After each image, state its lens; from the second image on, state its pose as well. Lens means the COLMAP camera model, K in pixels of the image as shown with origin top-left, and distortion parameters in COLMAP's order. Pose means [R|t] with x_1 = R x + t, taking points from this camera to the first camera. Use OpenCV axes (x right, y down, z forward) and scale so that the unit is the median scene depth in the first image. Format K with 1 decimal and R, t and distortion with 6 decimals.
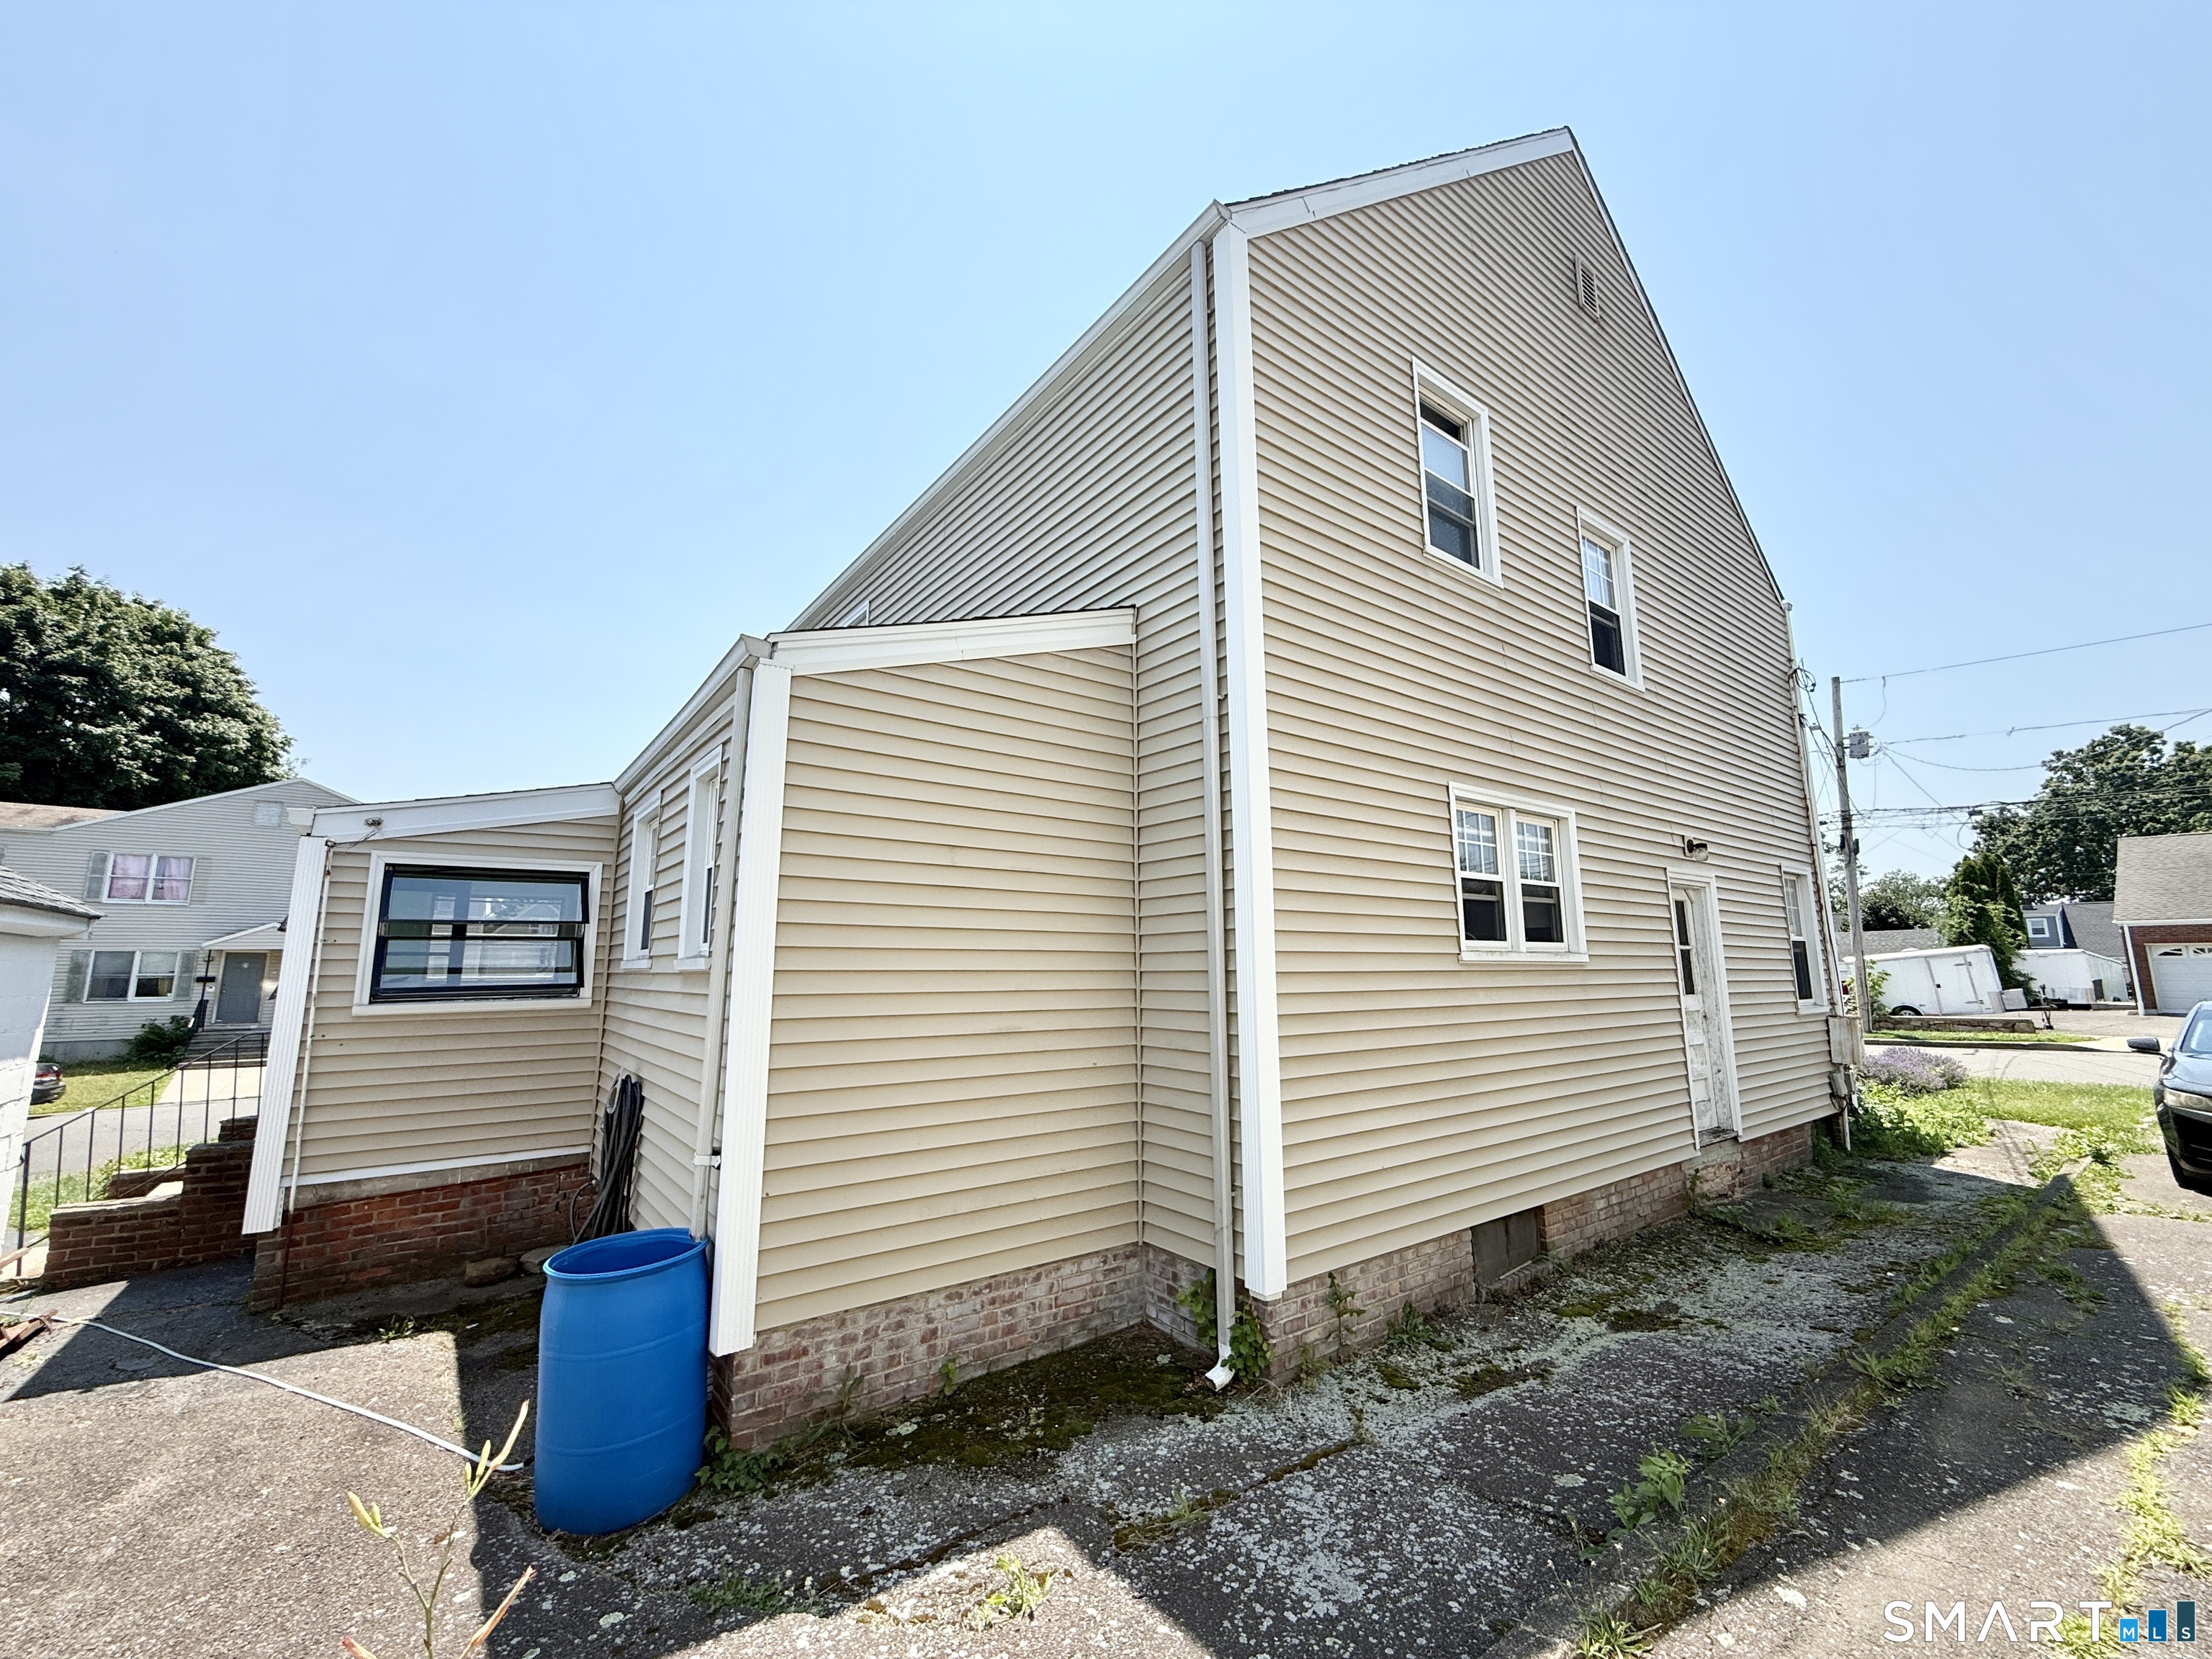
lens RADIAL K [[893.3, 0, 1102.9], [0, 893.3, 831.1], [0, 0, 1]] dist [0.000836, -0.000293]
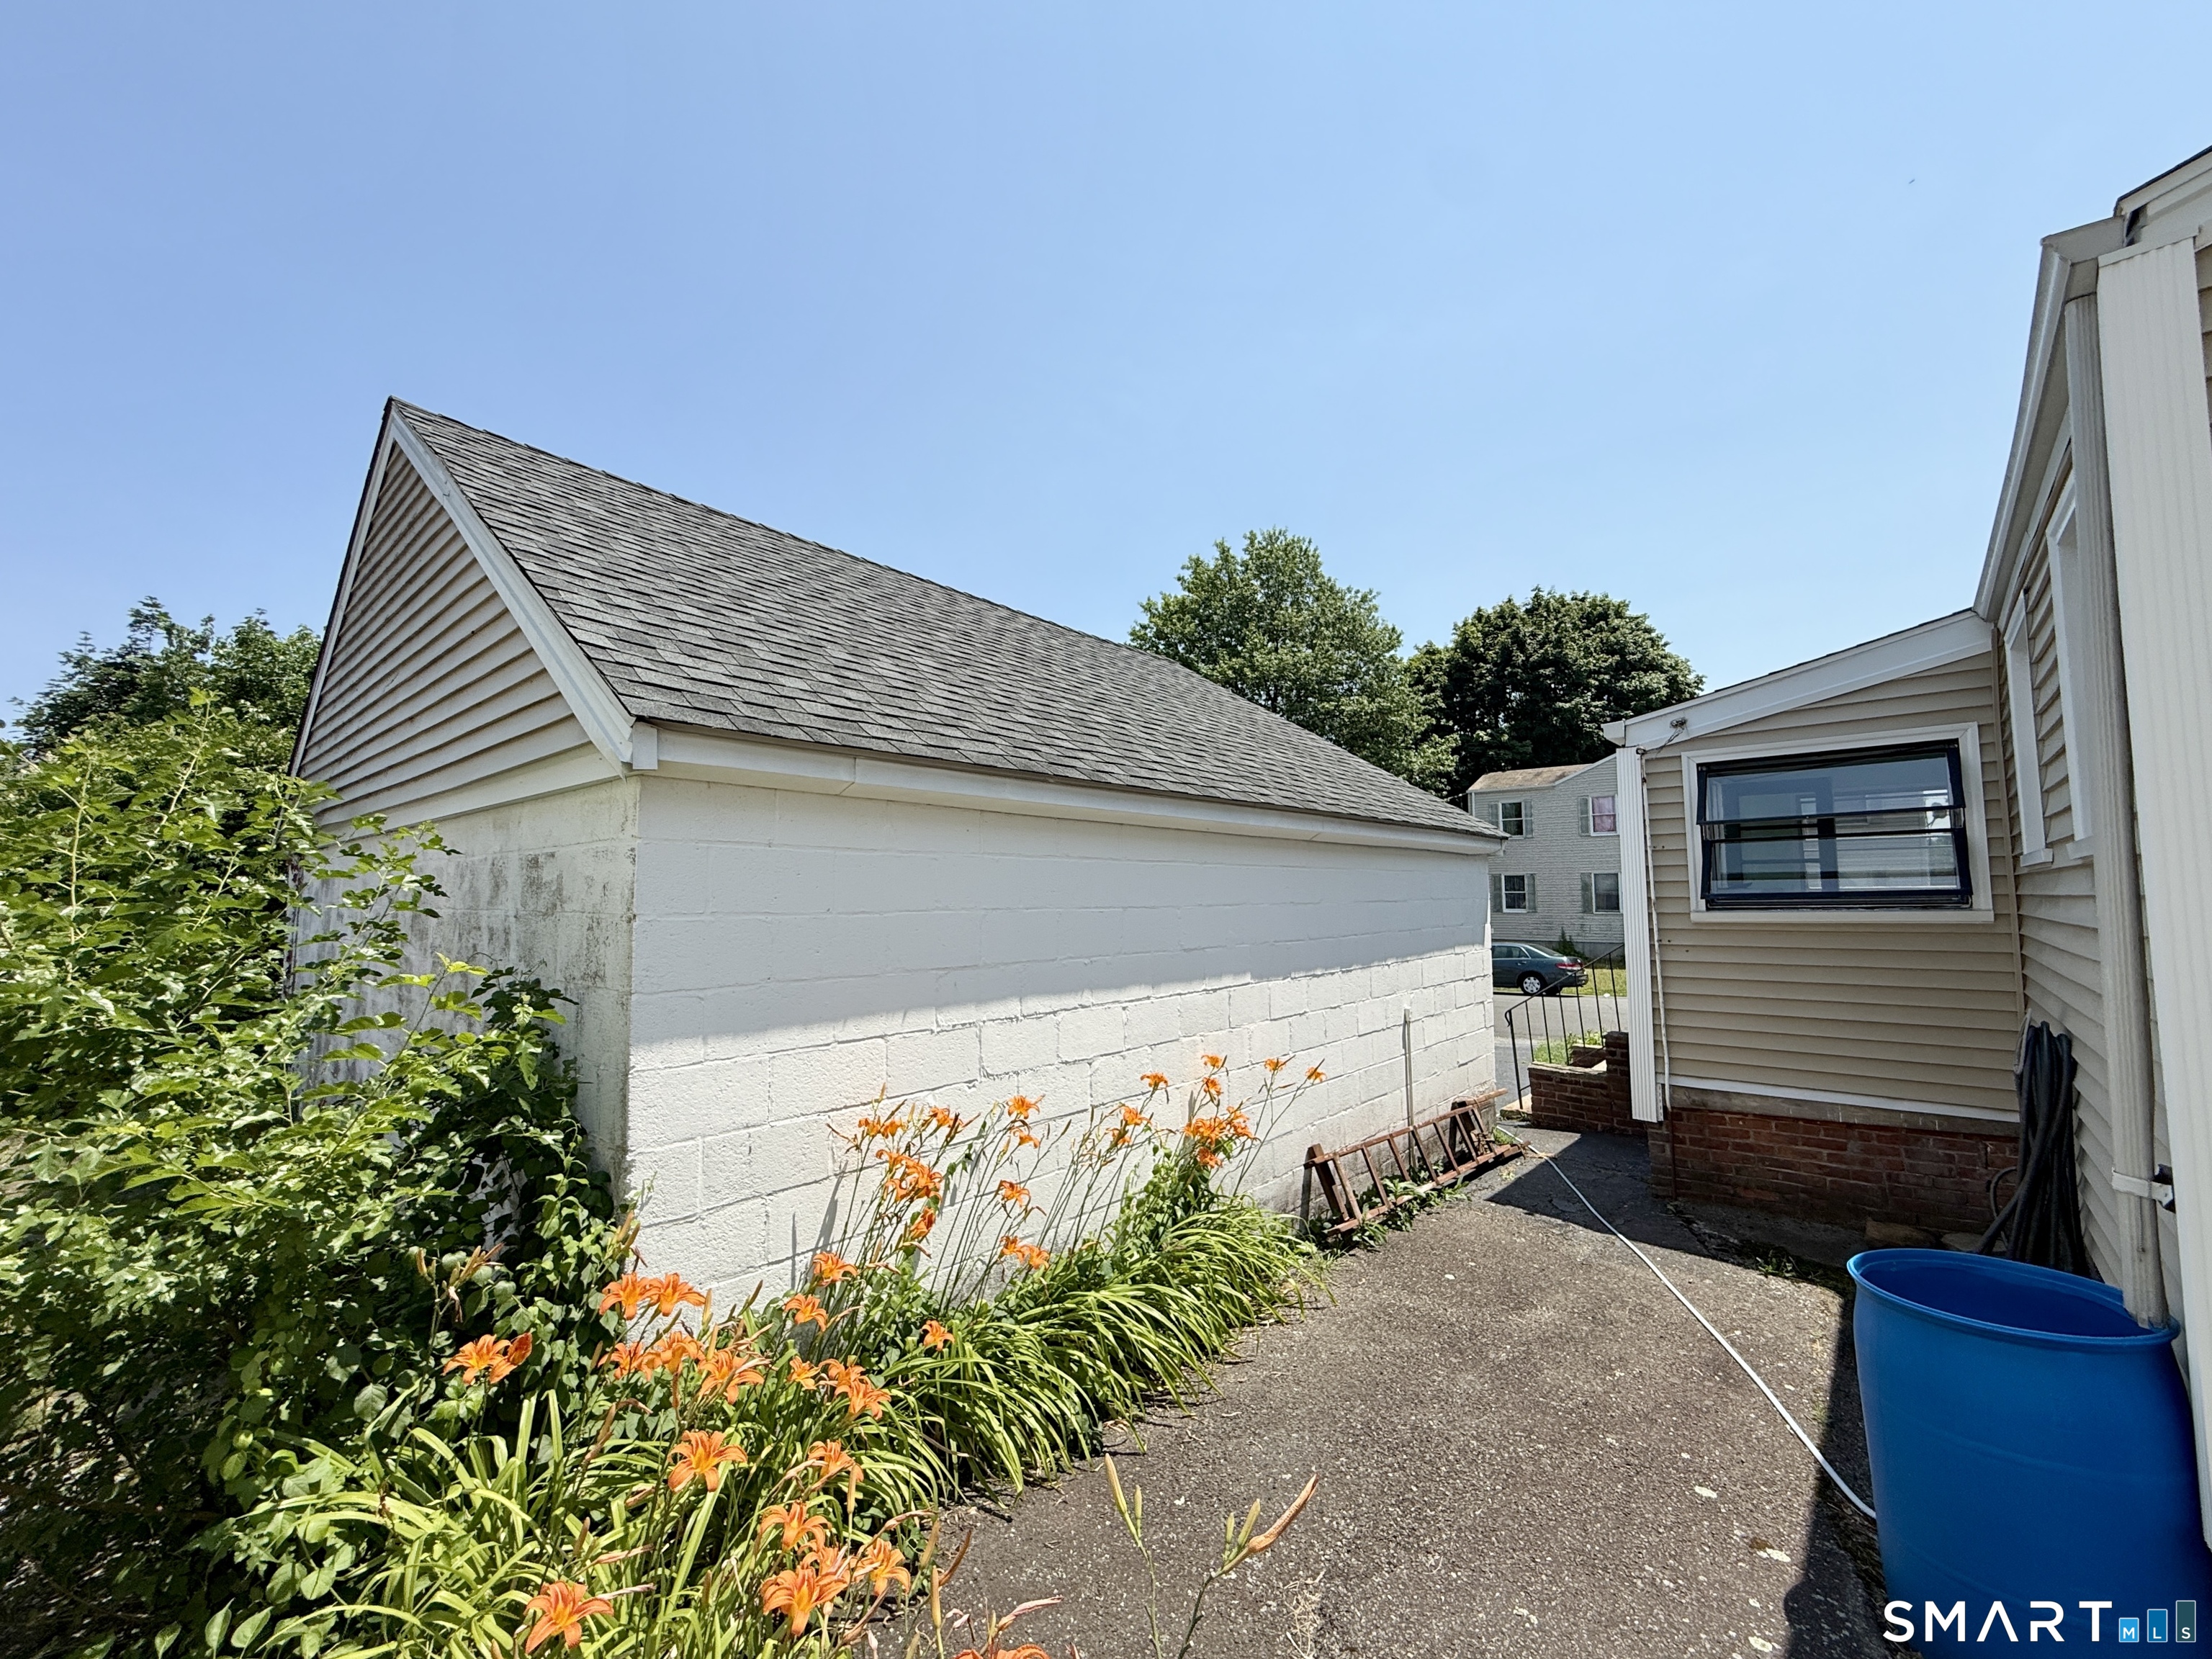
lens RADIAL K [[893.3, 0, 1105.0], [0, 893.3, 831.8], [0, 0, 1]] dist [0.000836, -0.000293]
pose [[0.195357, -0.068960, -0.978305, -0.006219], [0.154395, 0.987249, -0.038759, 0.046579], [0.968503, -0.143474, 0.203512, 0.190032]]
